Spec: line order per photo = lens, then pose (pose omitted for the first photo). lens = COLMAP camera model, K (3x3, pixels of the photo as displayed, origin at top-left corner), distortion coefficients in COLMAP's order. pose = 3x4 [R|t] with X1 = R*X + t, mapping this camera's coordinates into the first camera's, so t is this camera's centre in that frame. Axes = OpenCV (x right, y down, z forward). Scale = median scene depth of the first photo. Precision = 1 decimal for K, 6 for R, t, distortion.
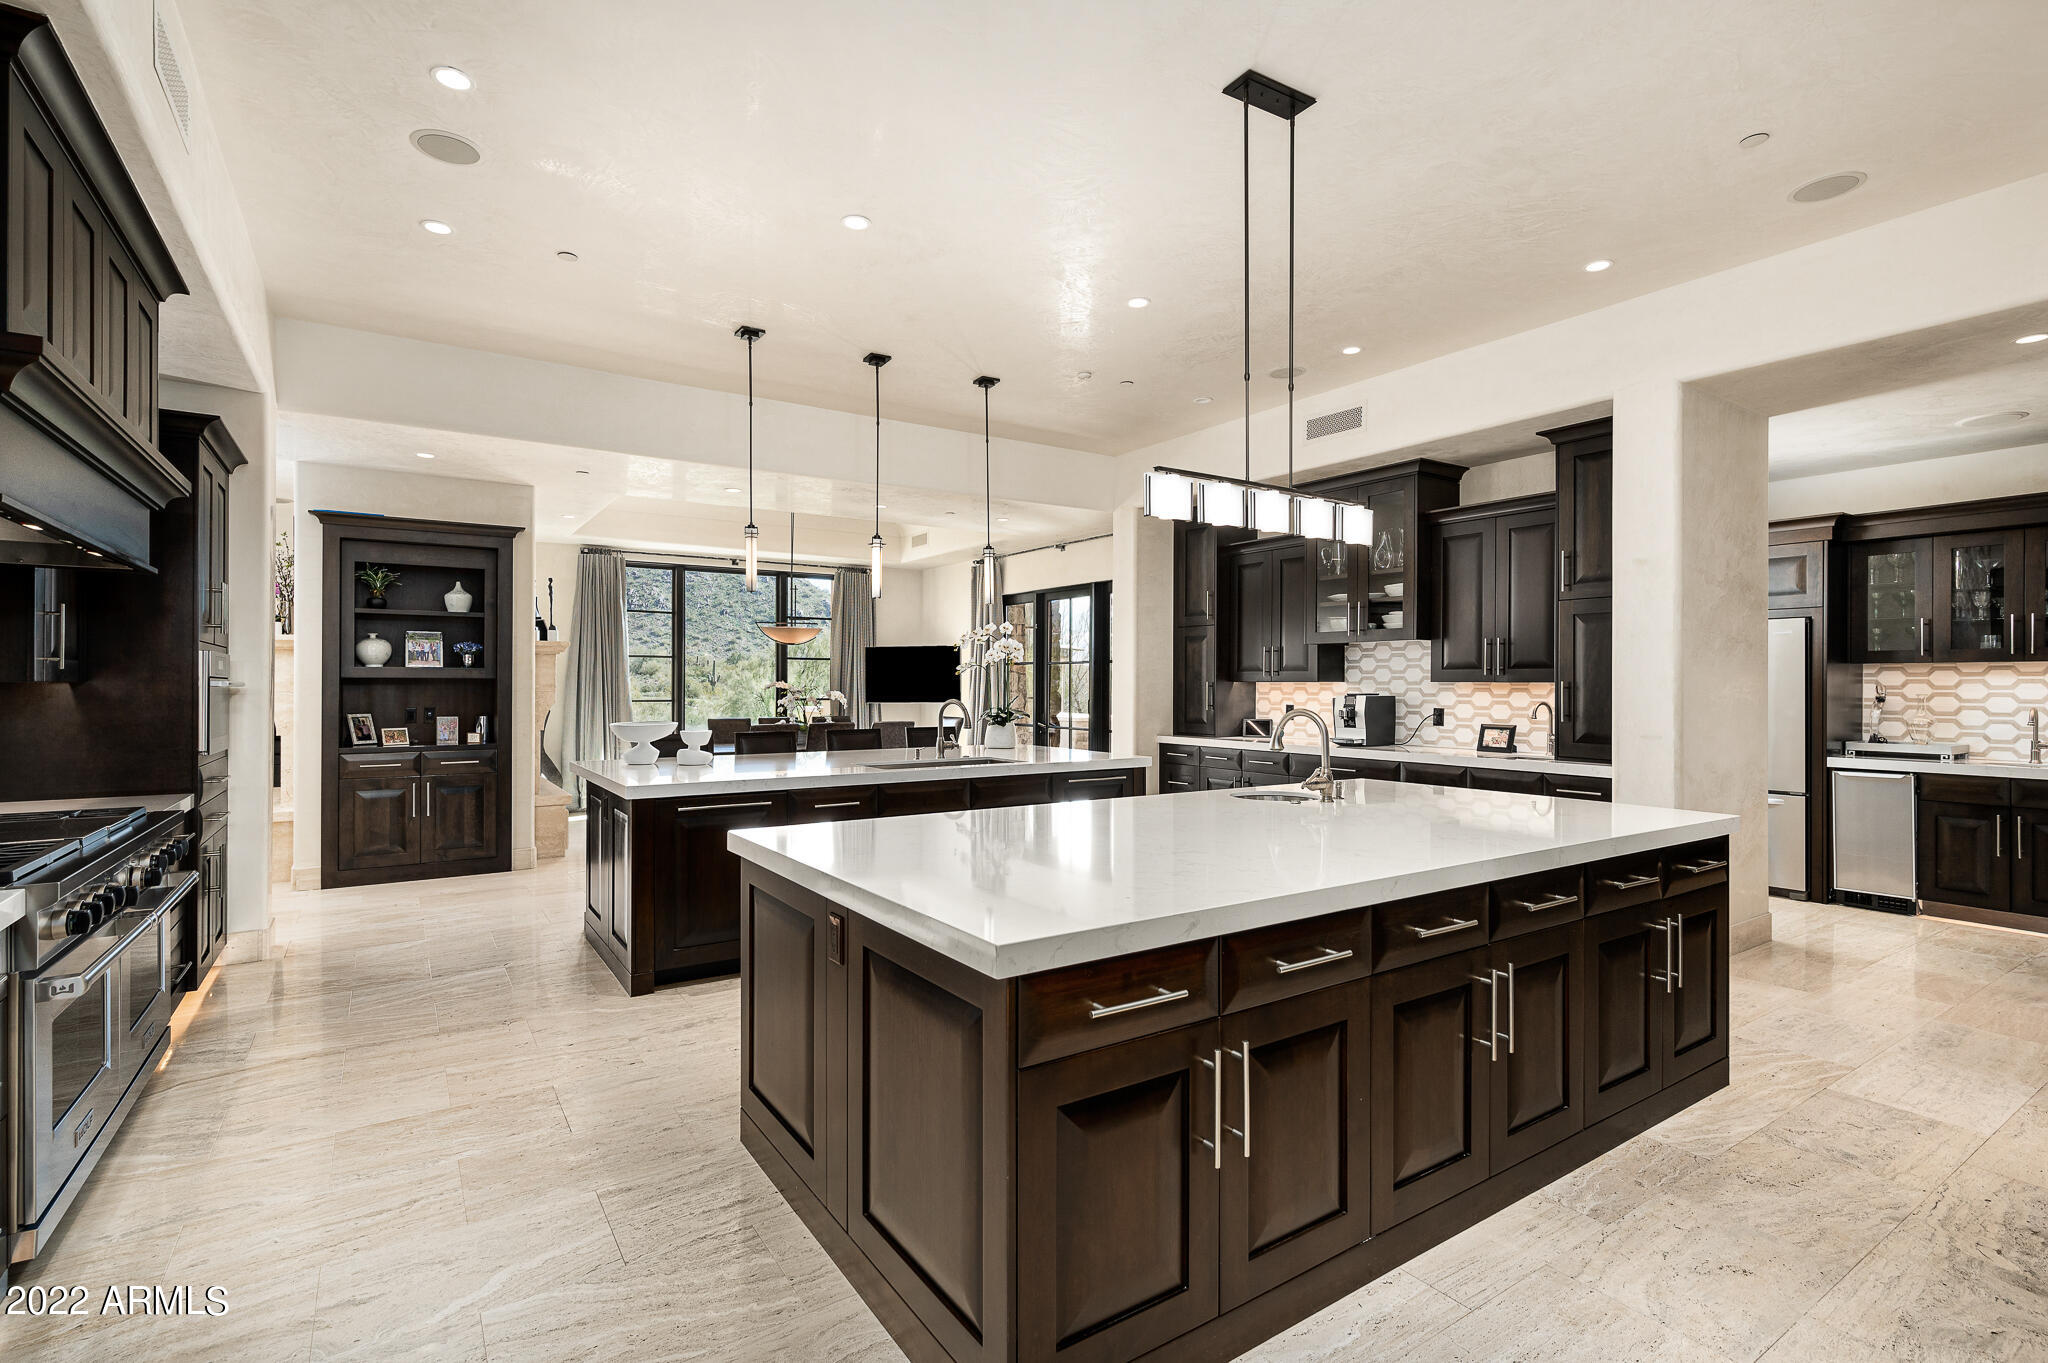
lens RADIAL K [[942.8, 0, 1031.0], [0, 942.8, 681.3], [0, 0, 1]] dist [0.002068, 0.000024]
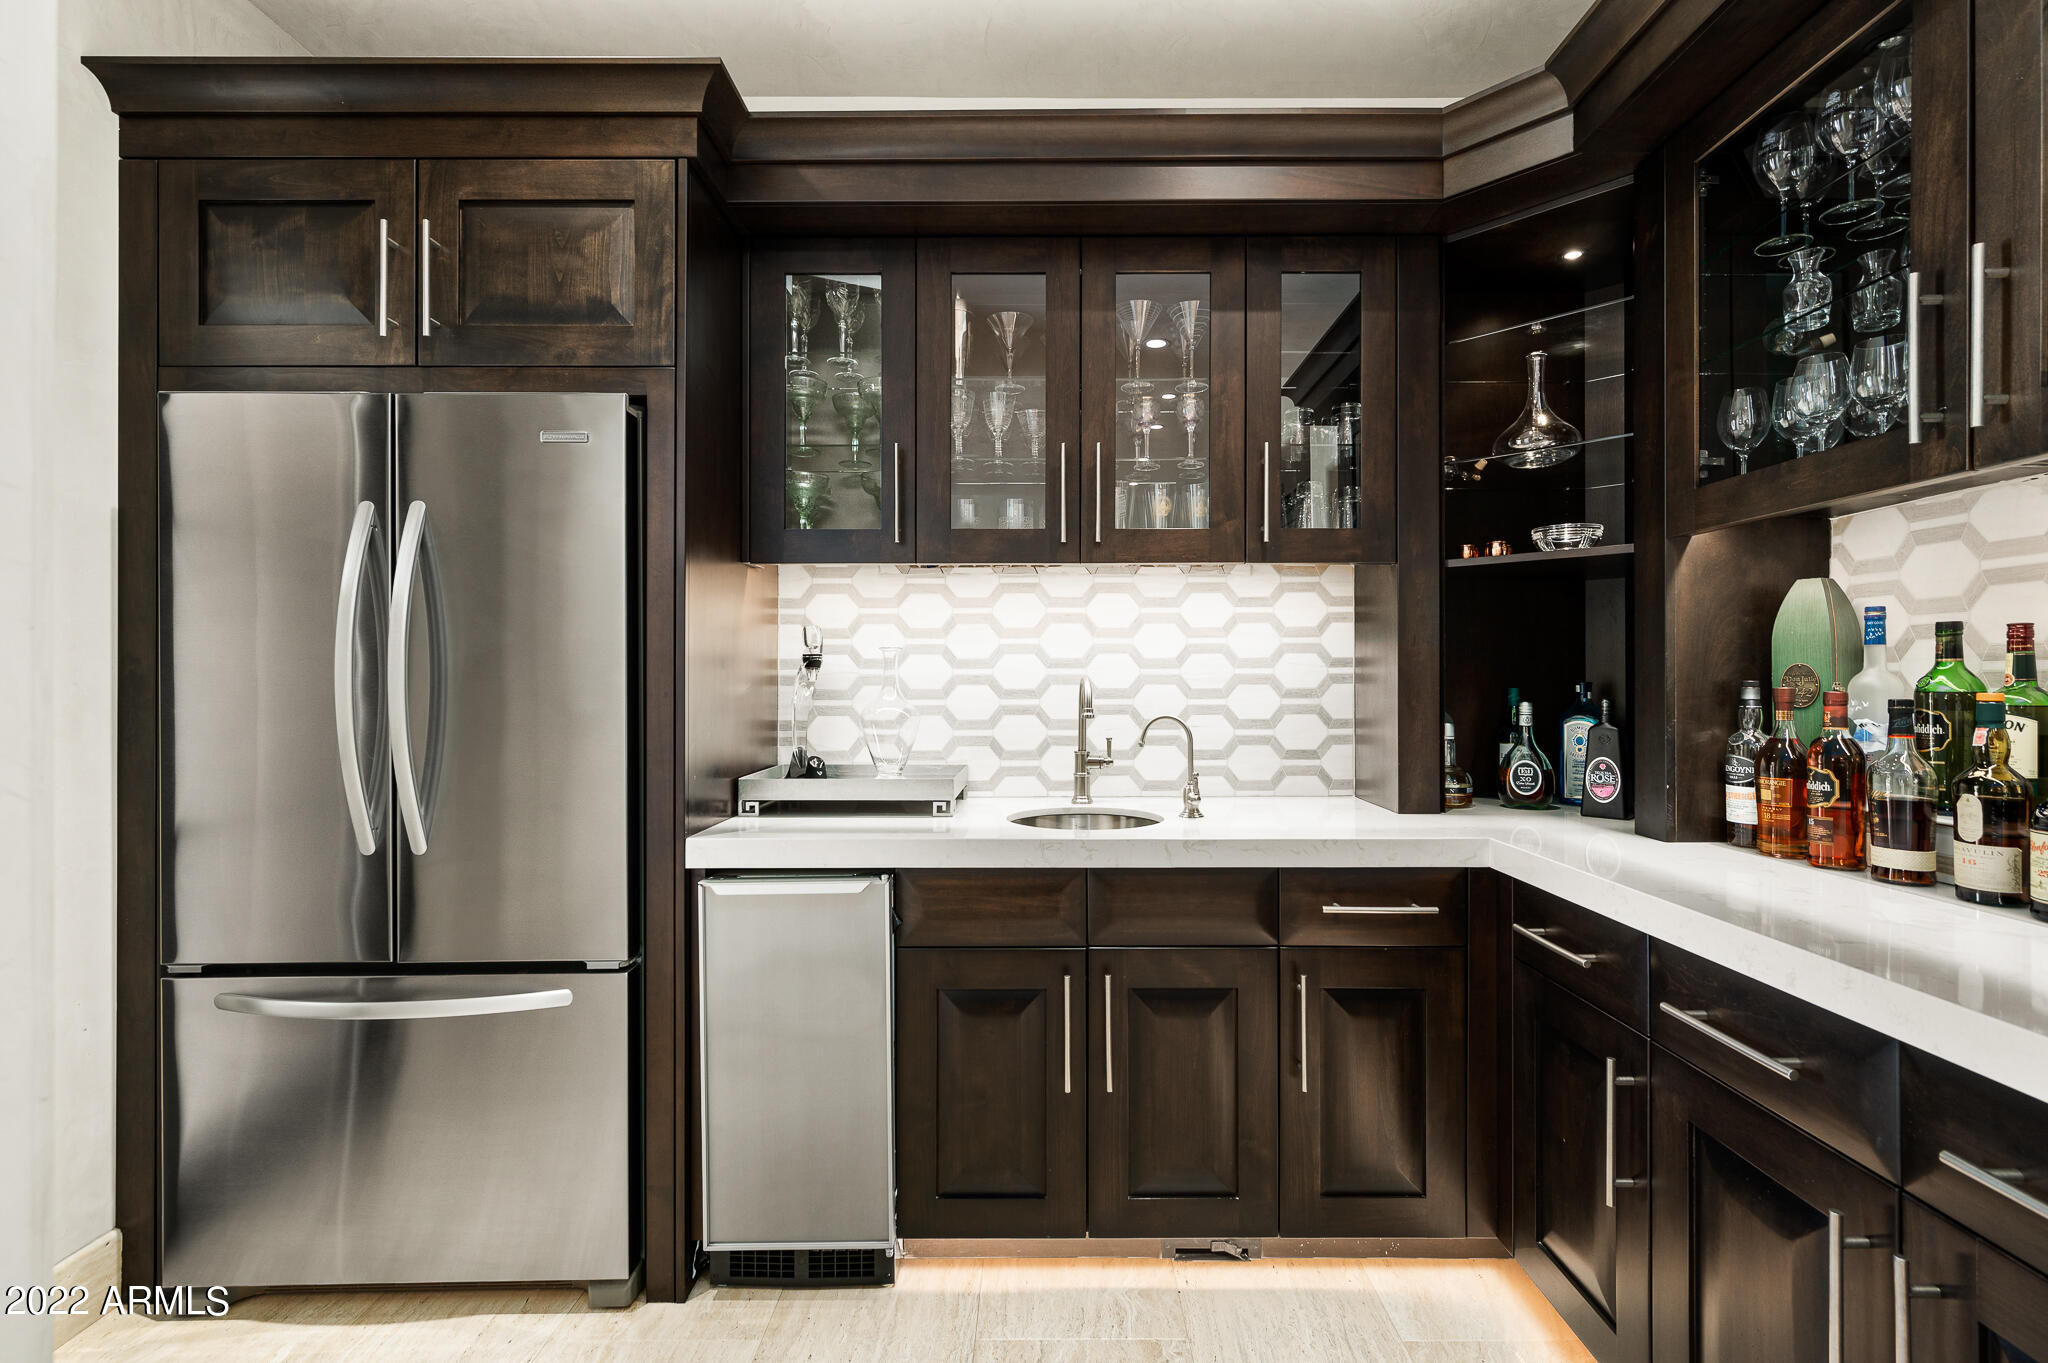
lens RADIAL K [[942.8, 0, 1029.2], [0, 942.8, 672.8], [0, 0, 1]] dist [0.002068, 0.000024]
pose [[0.569552, -0.002341, 0.821952, 0.635276], [0.001364, 0.999997, 0.001903, 0.023622], [-0.821954, 0.000038, 0.569554, 0.709827]]
